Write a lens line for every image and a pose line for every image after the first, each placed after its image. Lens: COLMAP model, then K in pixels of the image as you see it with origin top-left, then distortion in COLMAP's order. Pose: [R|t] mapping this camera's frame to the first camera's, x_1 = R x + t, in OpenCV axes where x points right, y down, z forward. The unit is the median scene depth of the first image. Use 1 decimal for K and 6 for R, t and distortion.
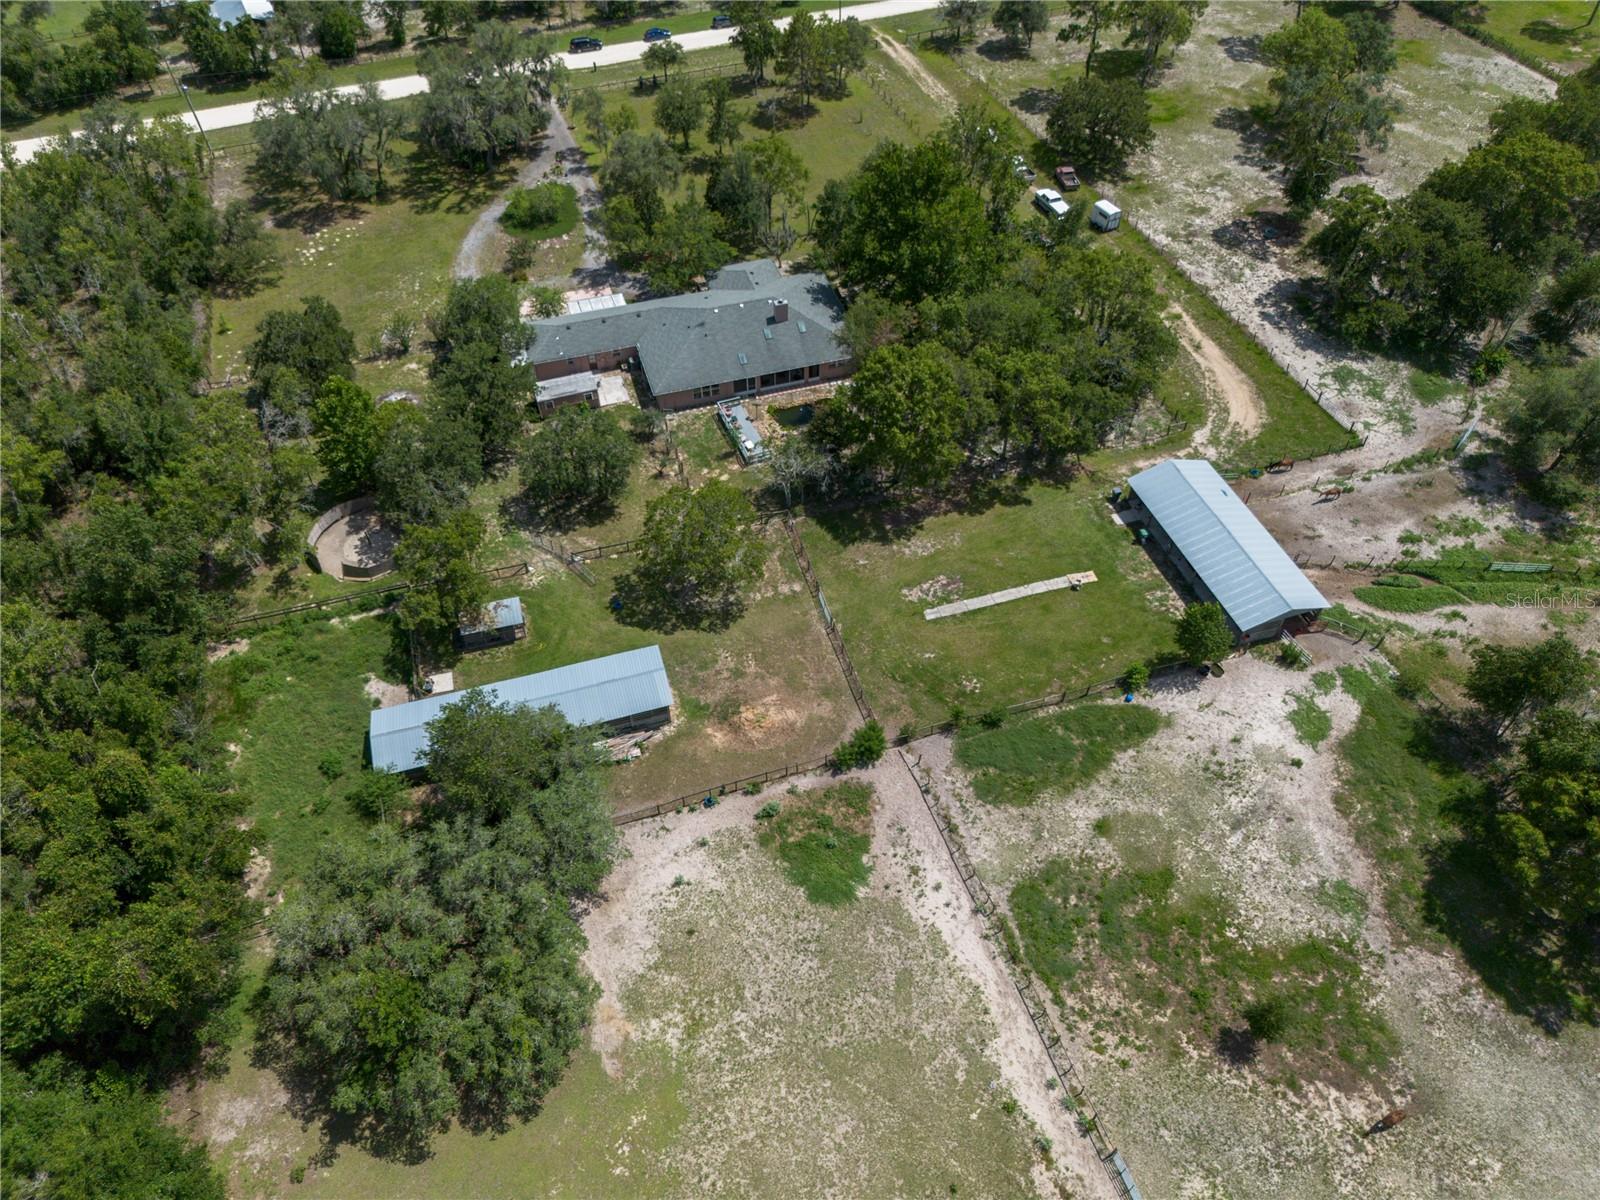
lens RADIAL K [[1132.1, 0, 798.8], [0, 1132.1, 596.3], [0, 0, 1]] dist [0.063941, -0.059622]
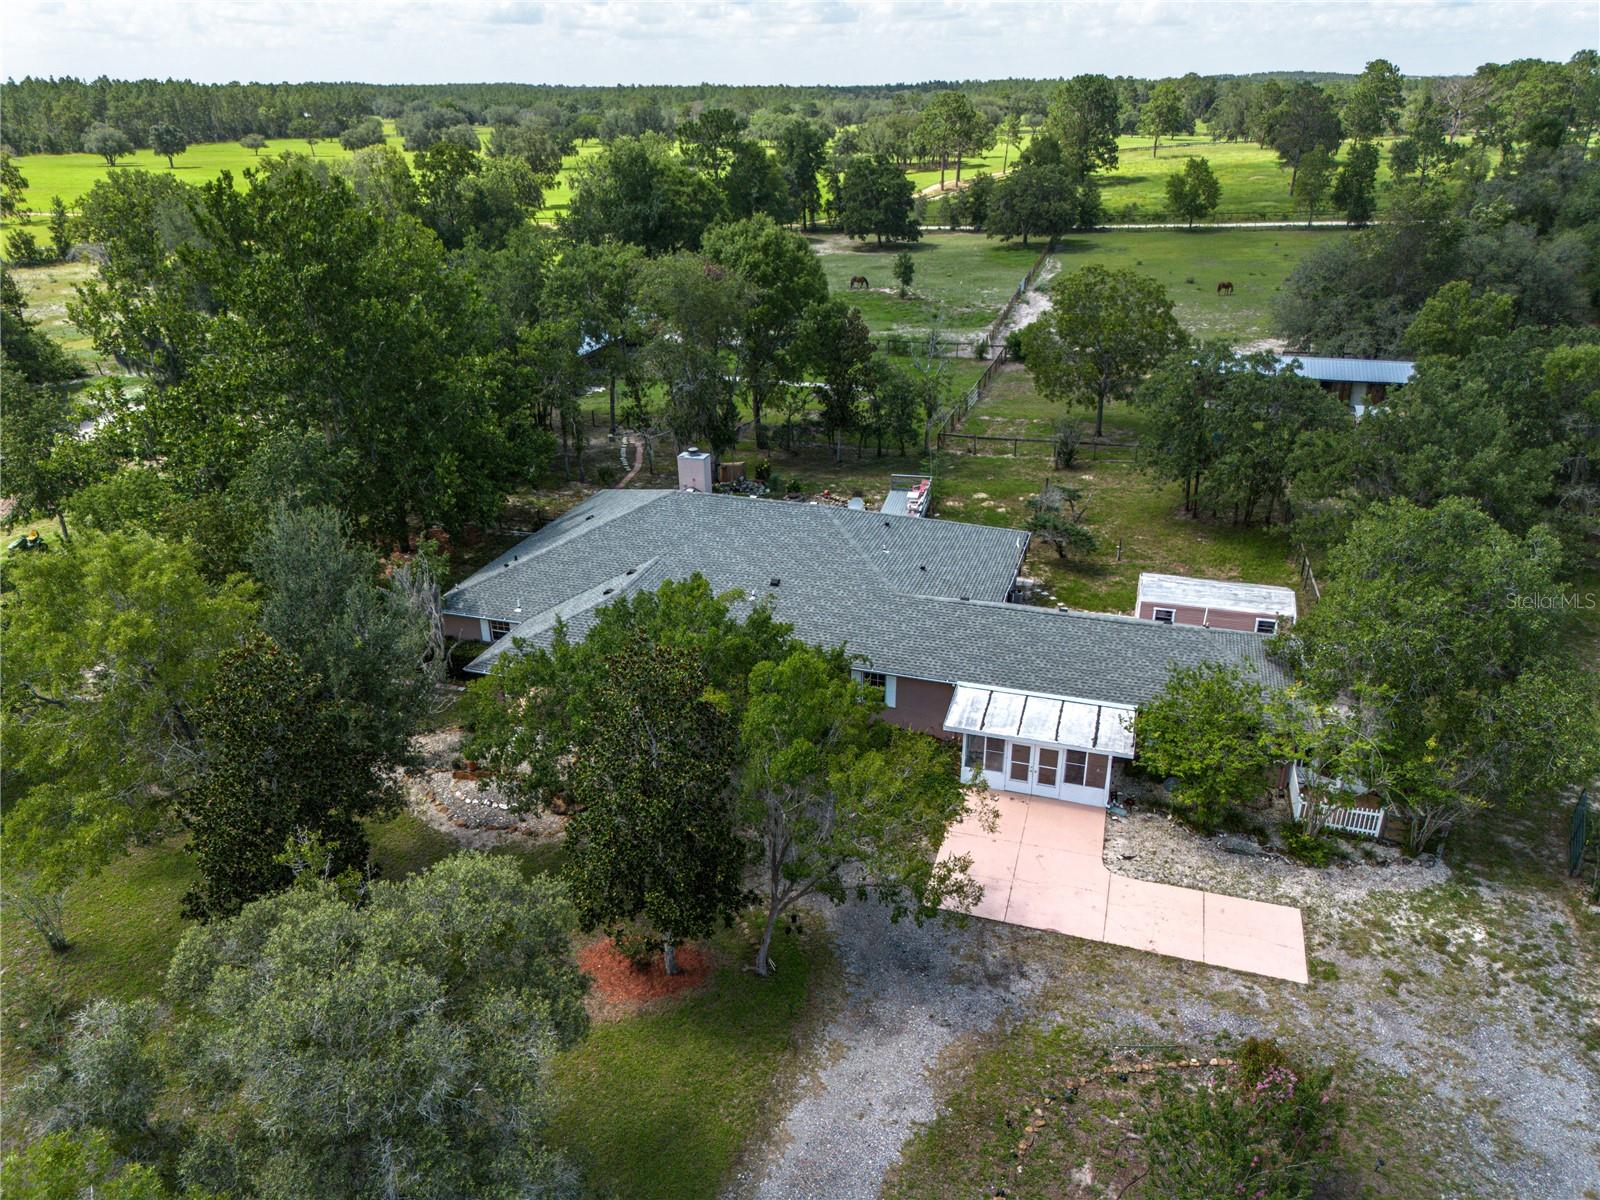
lens RADIAL K [[1132.1, 0, 798.8], [0, 1132.1, 596.3], [0, 0, 1]] dist [0.063941, -0.059622]
pose [[-0.819437, -0.227859, 0.525931, -0.328649], [0.434404, 0.351714, 0.829211, -0.653433], [-0.373920, 0.907953, -0.189224, 1.239981]]
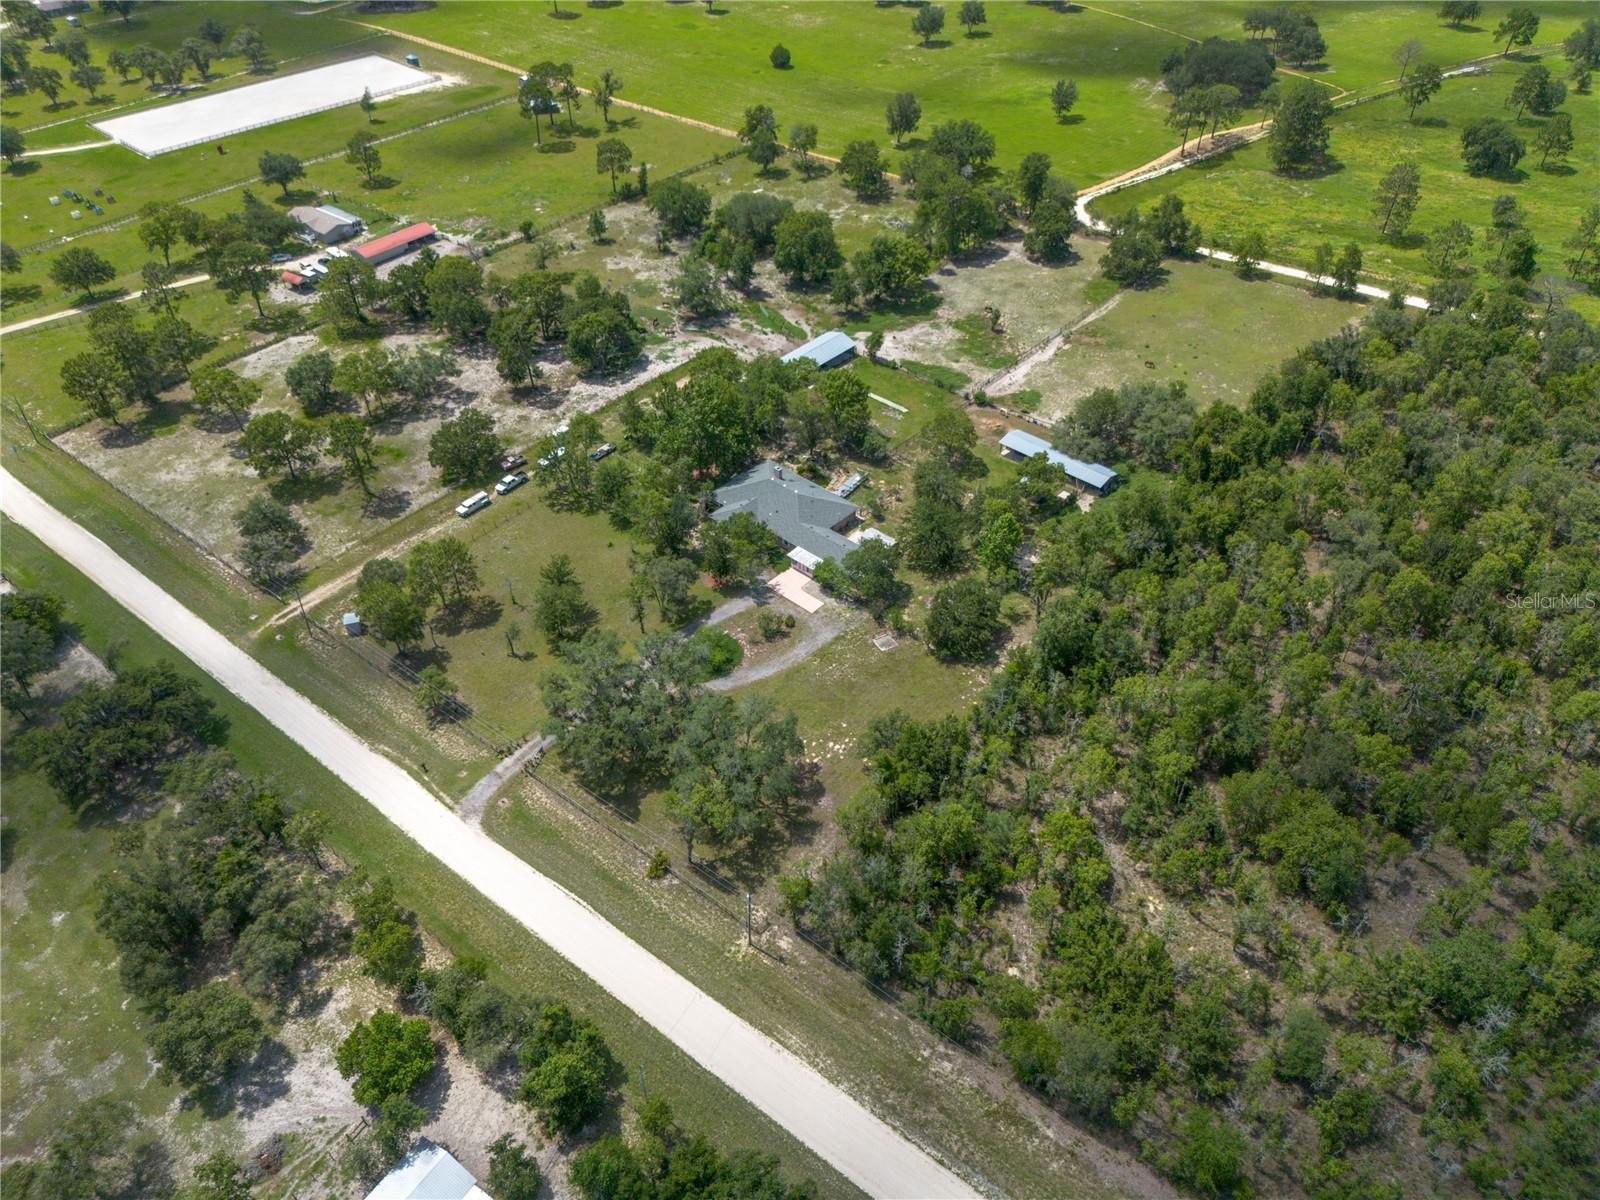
lens RADIAL K [[1132.1, 0, 798.8], [0, 1132.1, 596.3], [0, 0, 1]] dist [0.063941, -0.059622]
pose [[-0.502062, -0.557374, 0.661263, -1.432042], [0.651765, 0.258723, 0.712927, -1.581374], [-0.568451, 0.788921, 0.233381, 0.809998]]
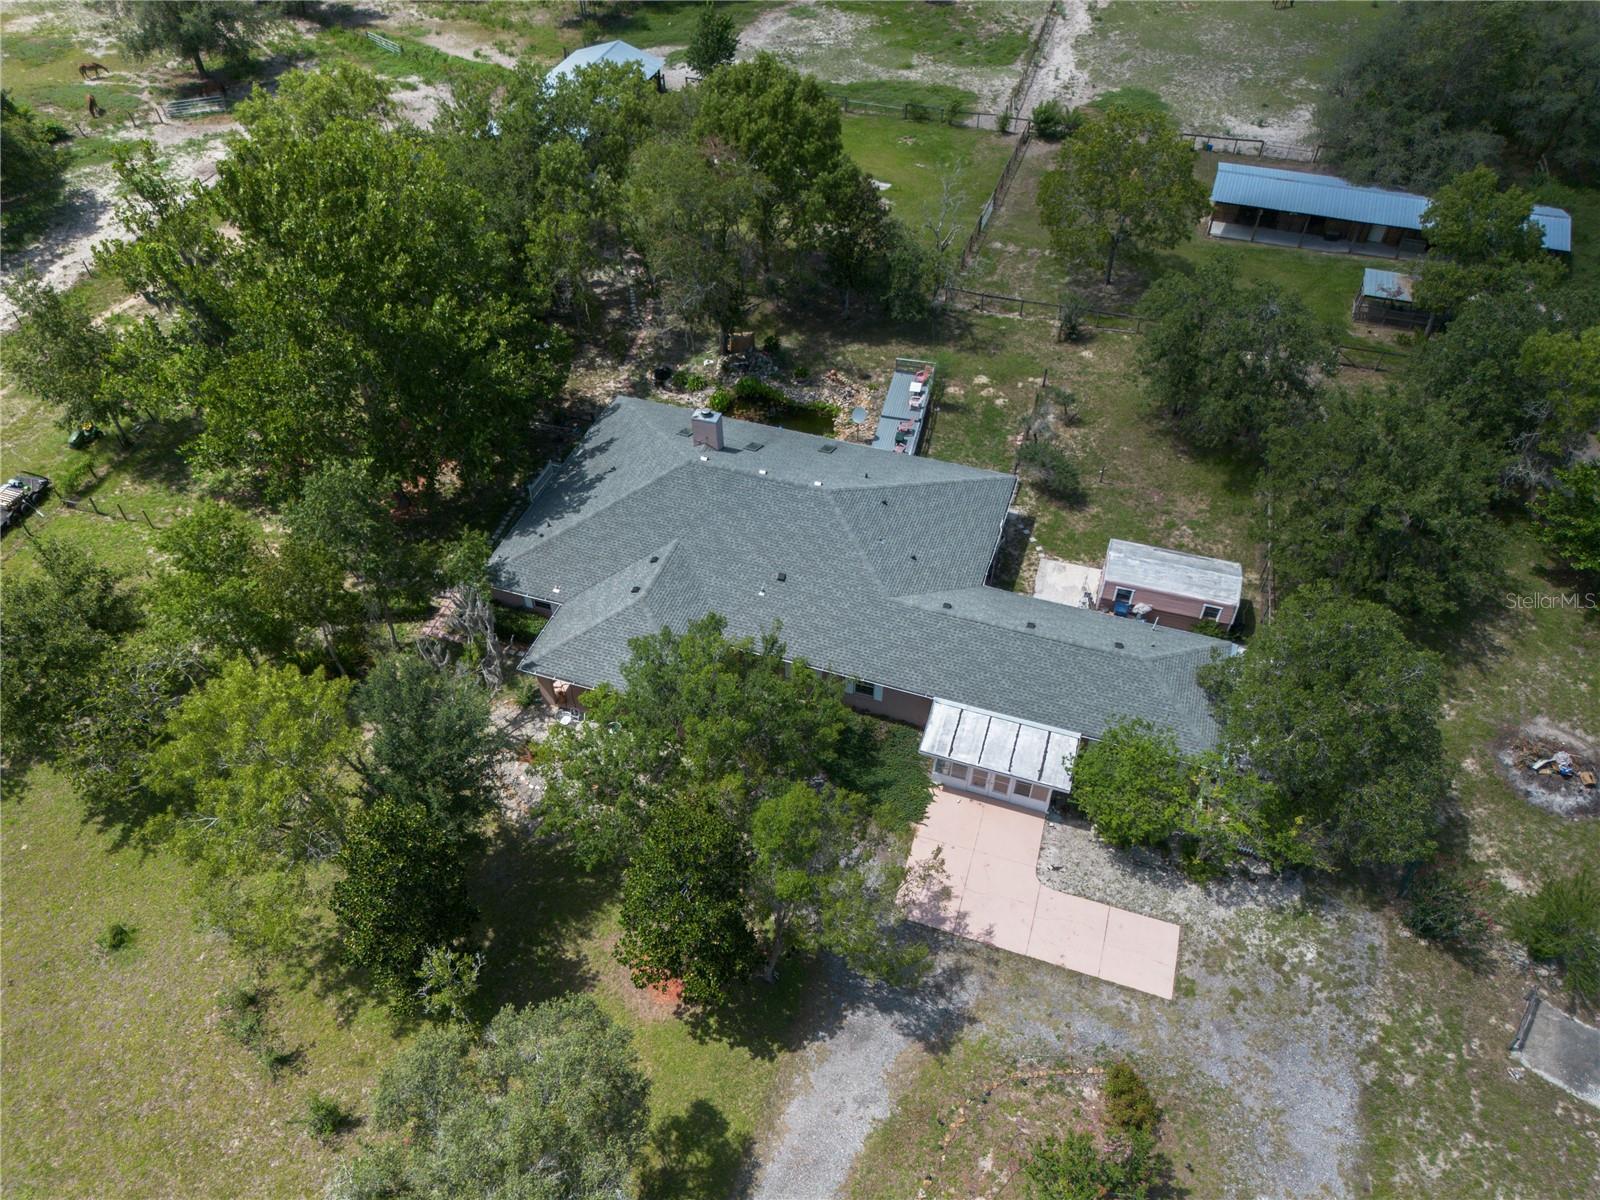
lens RADIAL K [[1132.1, 0, 798.8], [0, 1132.1, 596.3], [0, 0, 1]] dist [0.063941, -0.059622]
pose [[-0.810917, -0.412665, 0.414874, -0.305631], [0.439725, 0.038038, 0.897326, -0.736928], [-0.386077, 0.910088, 0.150614, 1.088242]]
